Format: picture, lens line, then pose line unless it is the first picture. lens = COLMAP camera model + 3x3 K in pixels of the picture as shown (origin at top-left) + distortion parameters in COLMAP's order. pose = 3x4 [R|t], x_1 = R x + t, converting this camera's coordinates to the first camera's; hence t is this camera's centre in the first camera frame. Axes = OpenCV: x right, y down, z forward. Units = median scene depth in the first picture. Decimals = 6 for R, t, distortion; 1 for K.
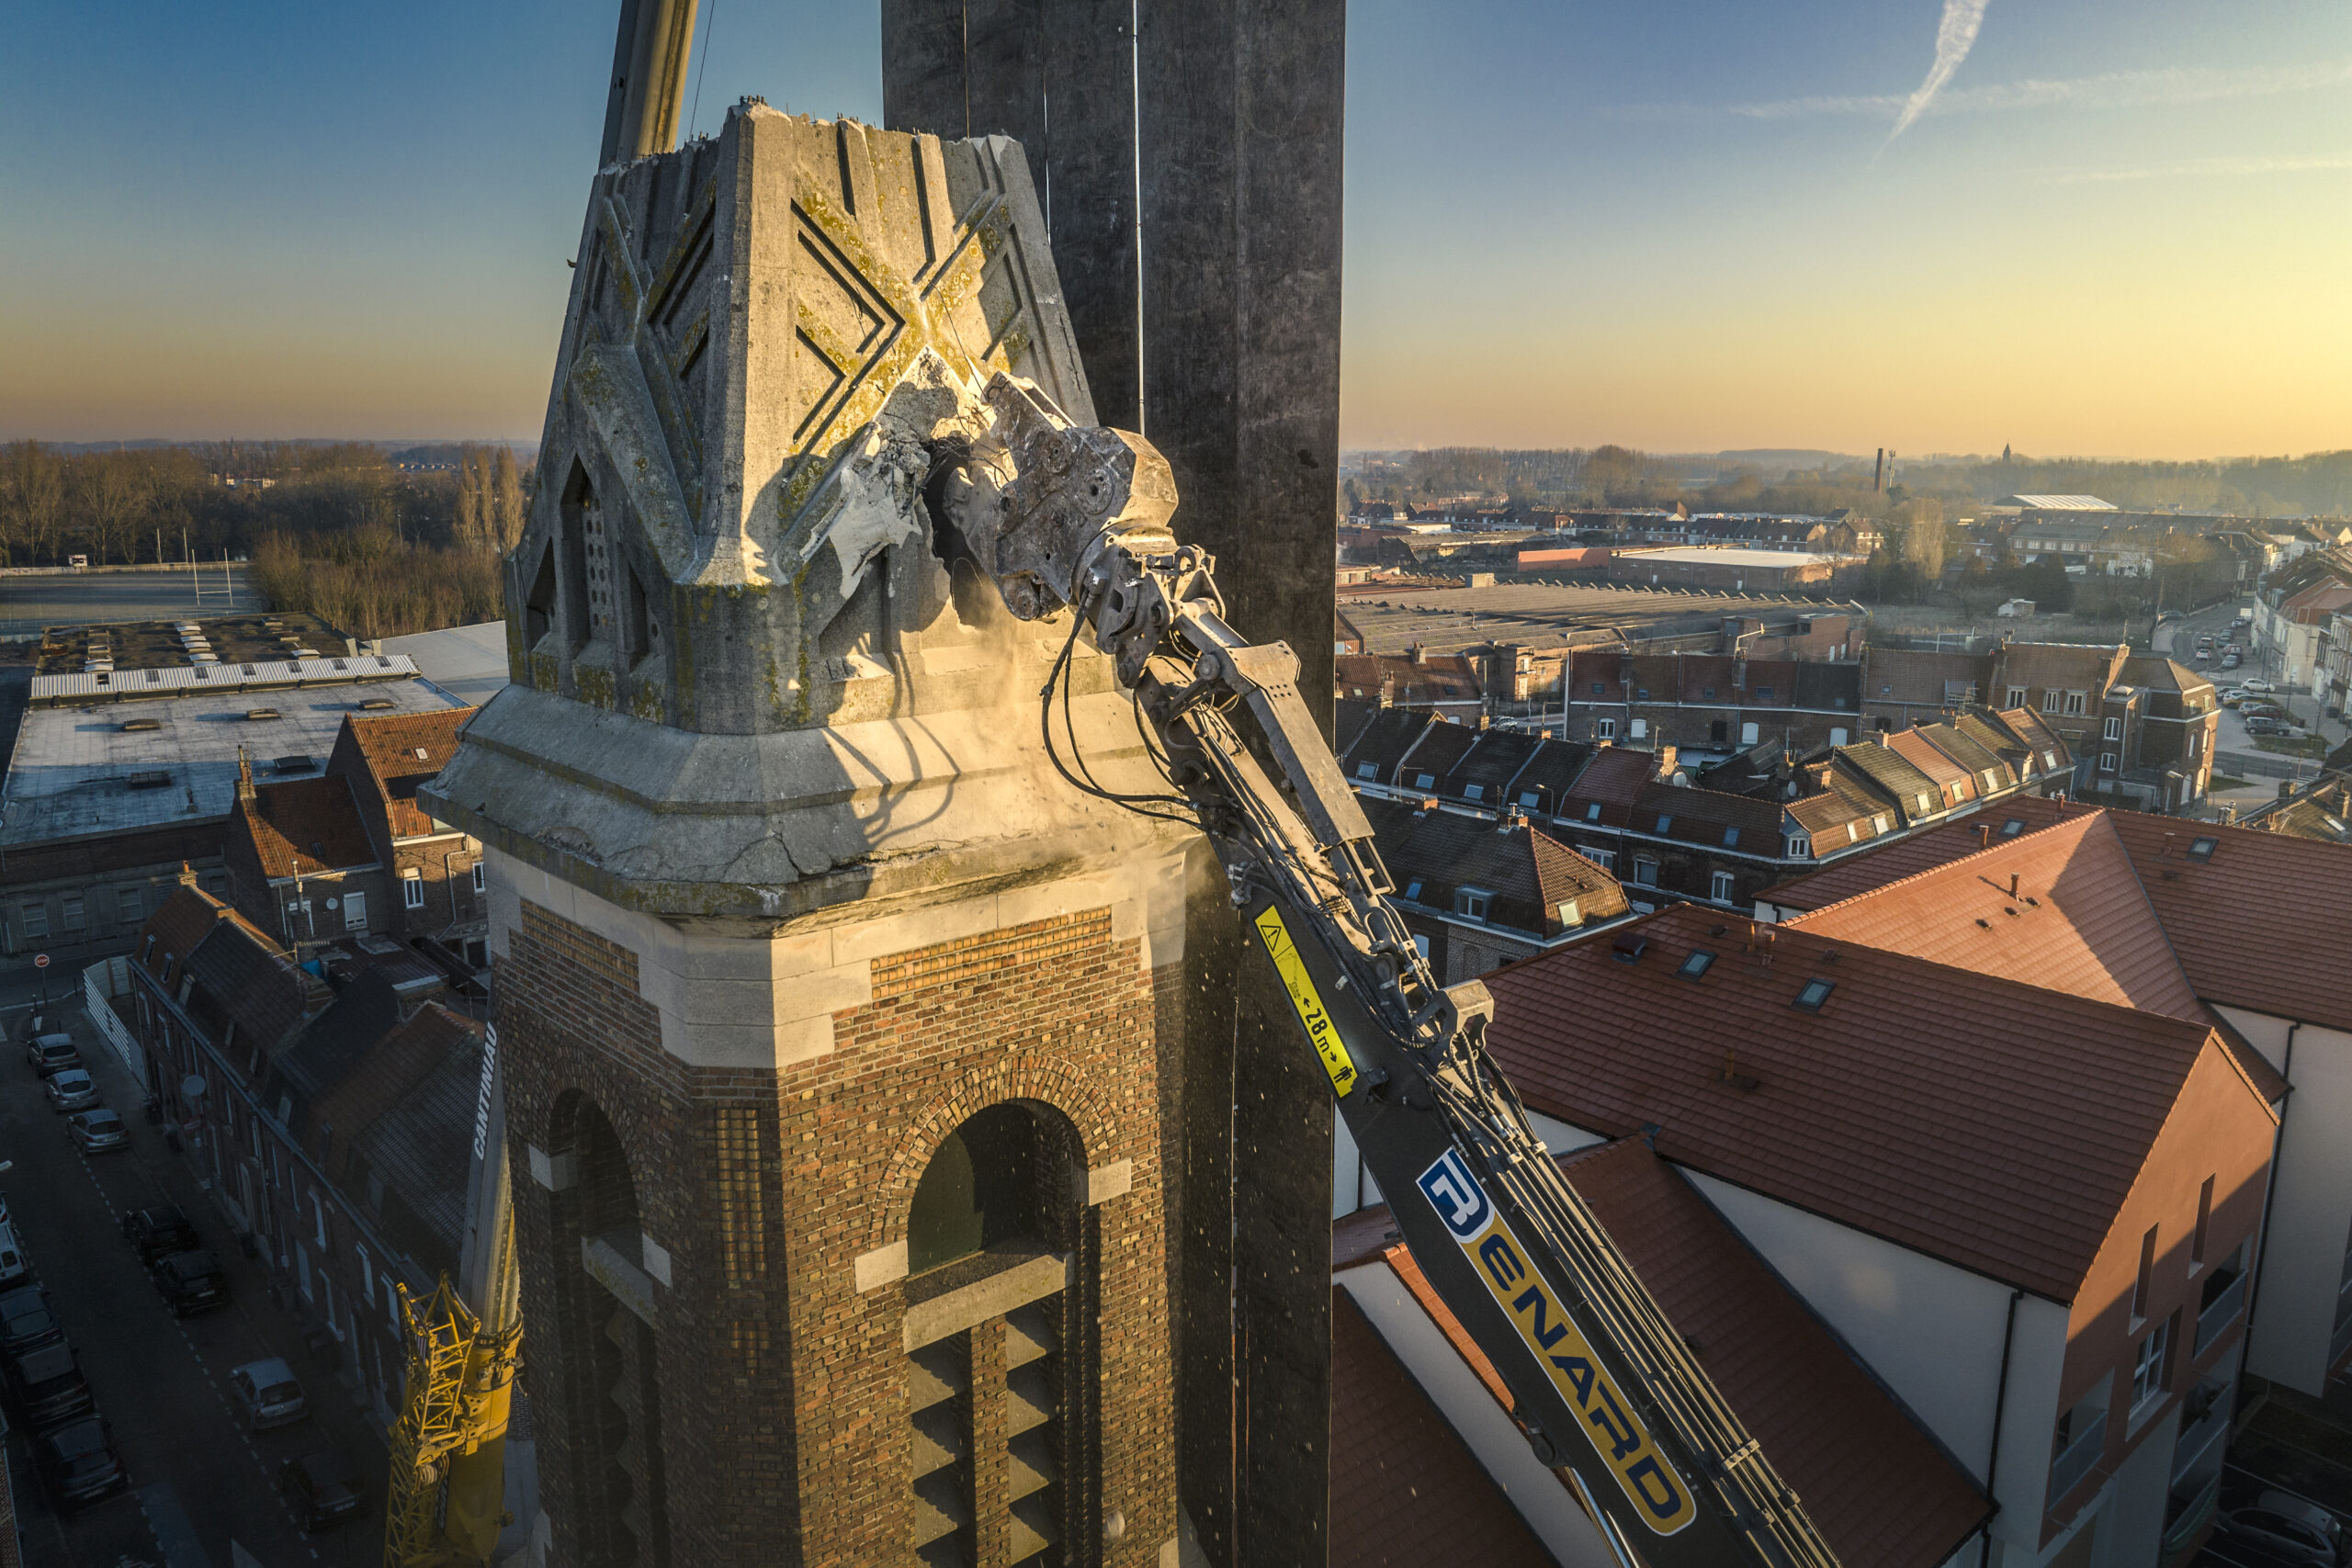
lens RADIAL K [[1635.1, 0, 1172.1], [0, 1635.1, 805.4], [0, 0, 1]] dist [-0.032843, -0.002074]
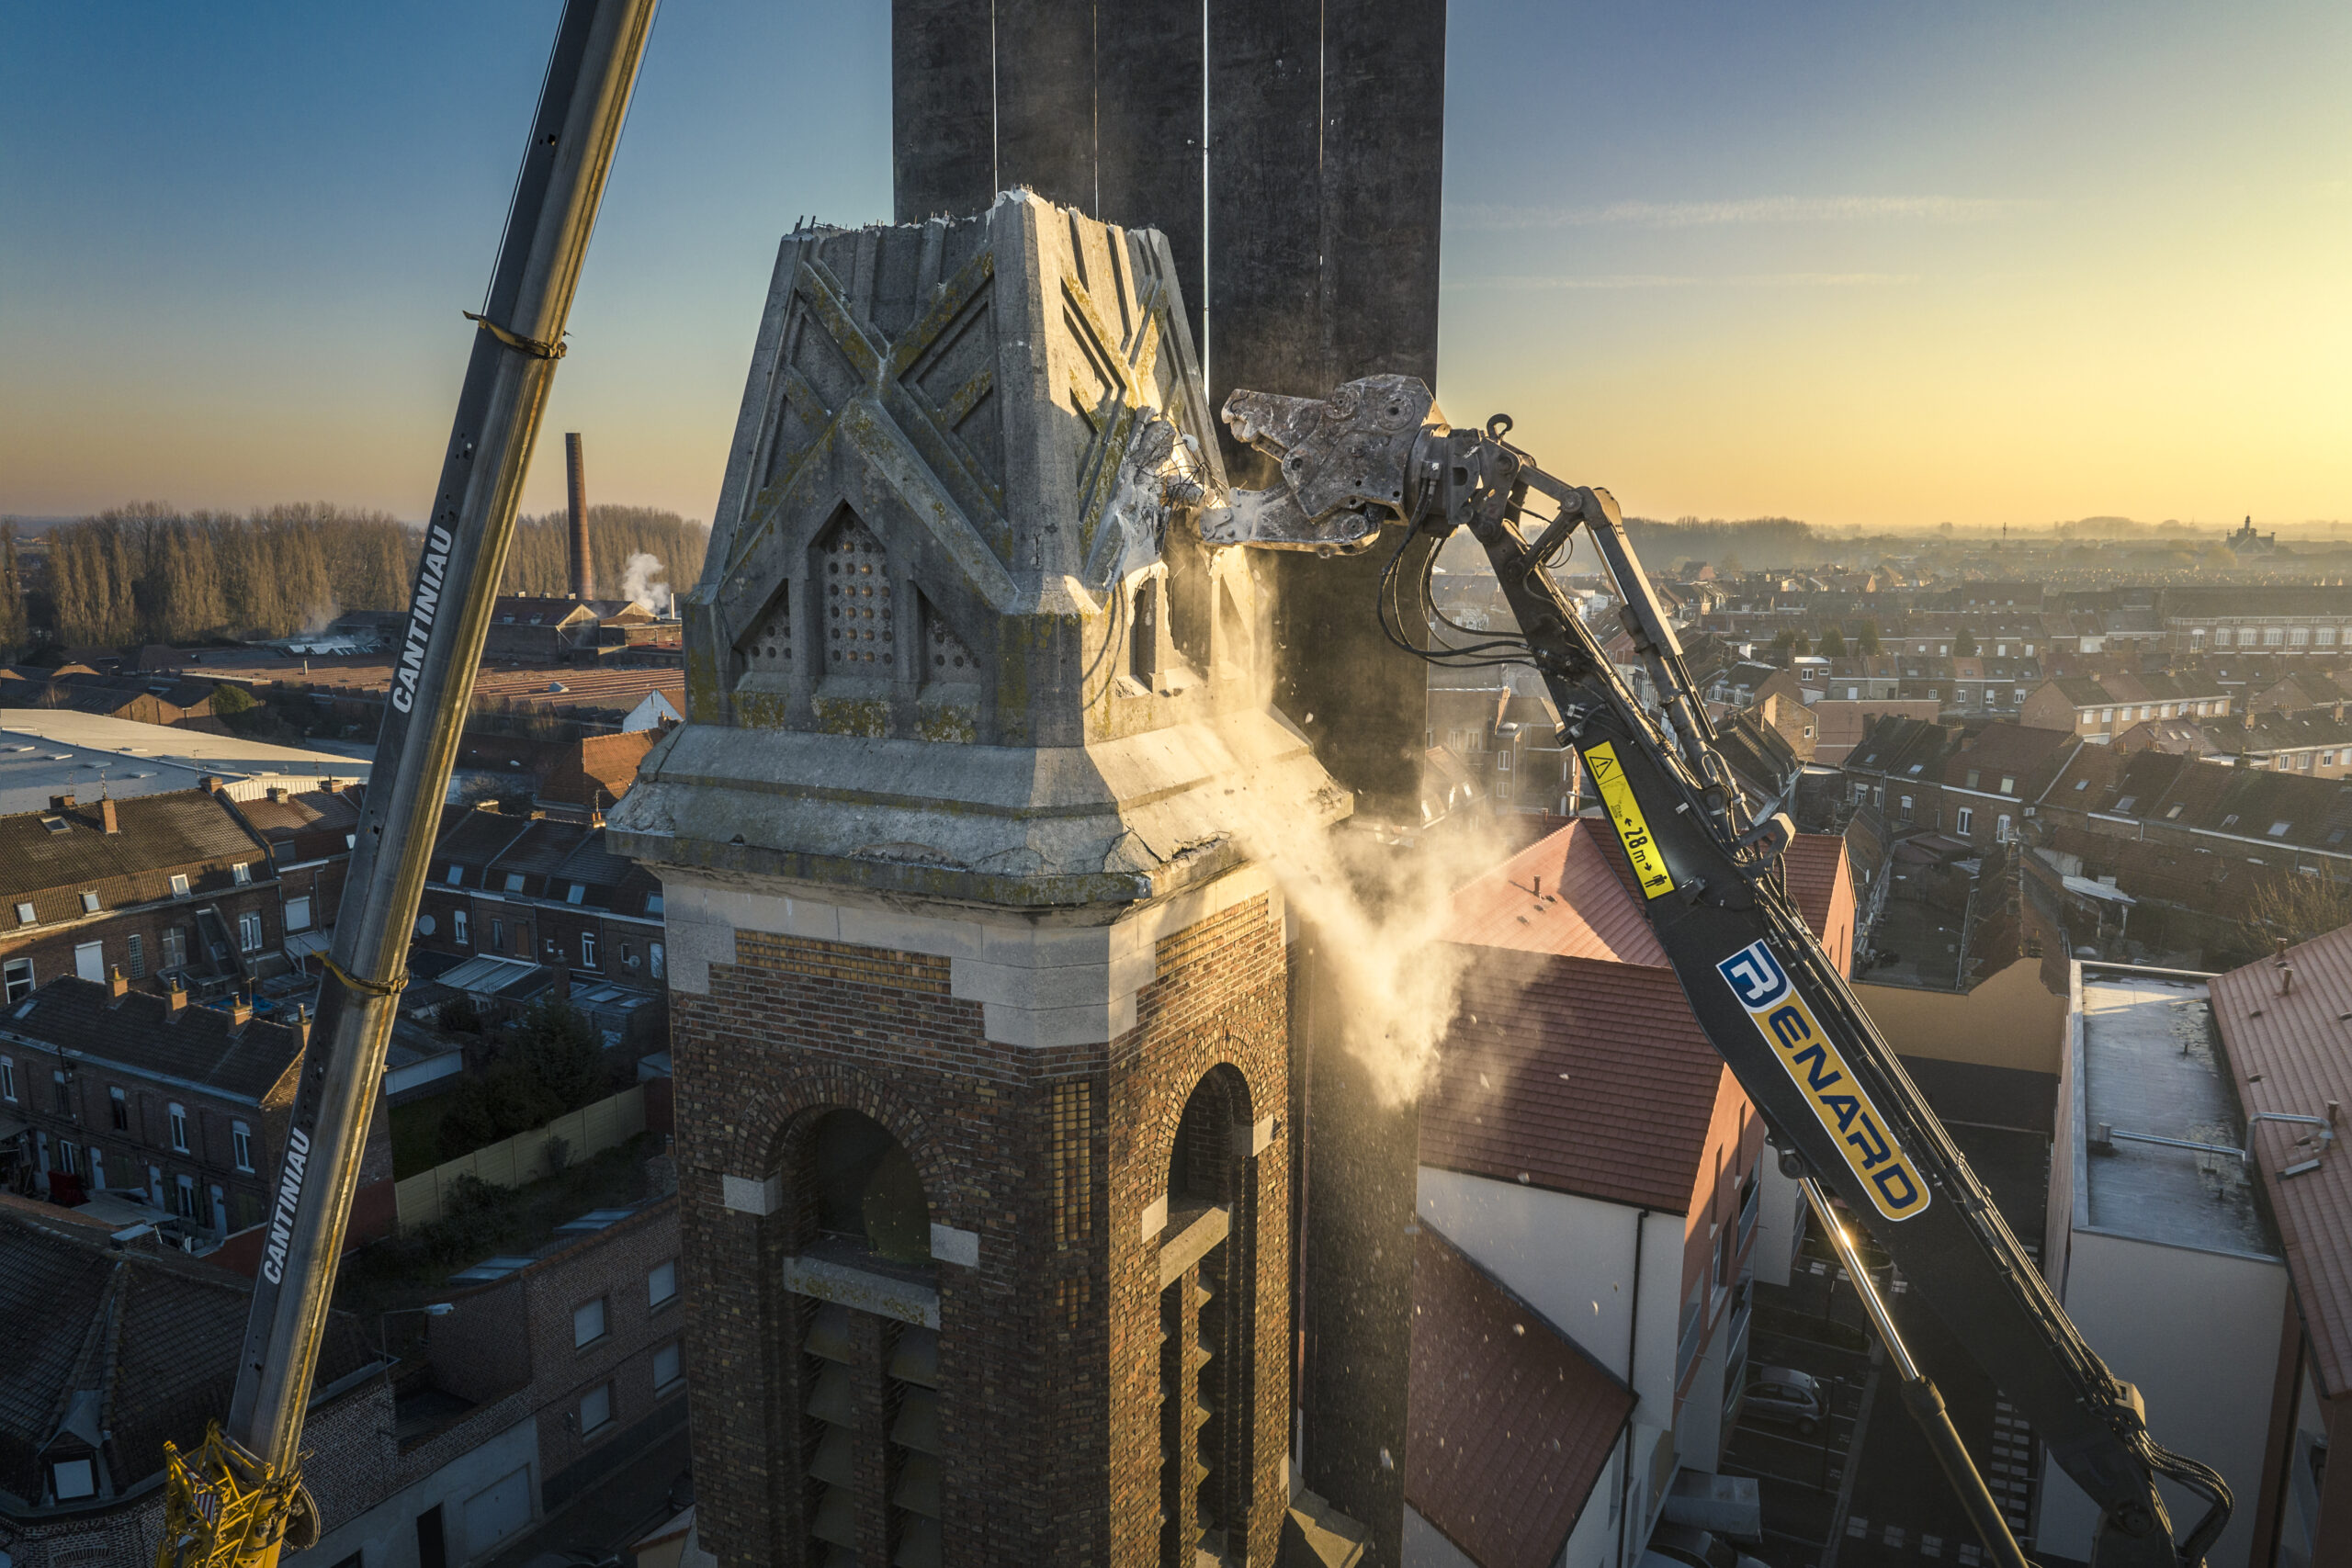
lens RADIAL K [[1655.1, 0, 1154.4], [0, 1655.1, 833.6], [0, 0, 1]] dist [-0.035521, -0.002130]
pose [[0.937164, -0.064796, 0.342819, -0.508445], [0.074285, 0.997130, -0.014607, 0.031387], [-0.340889, 0.039156, 0.939288, -0.077049]]
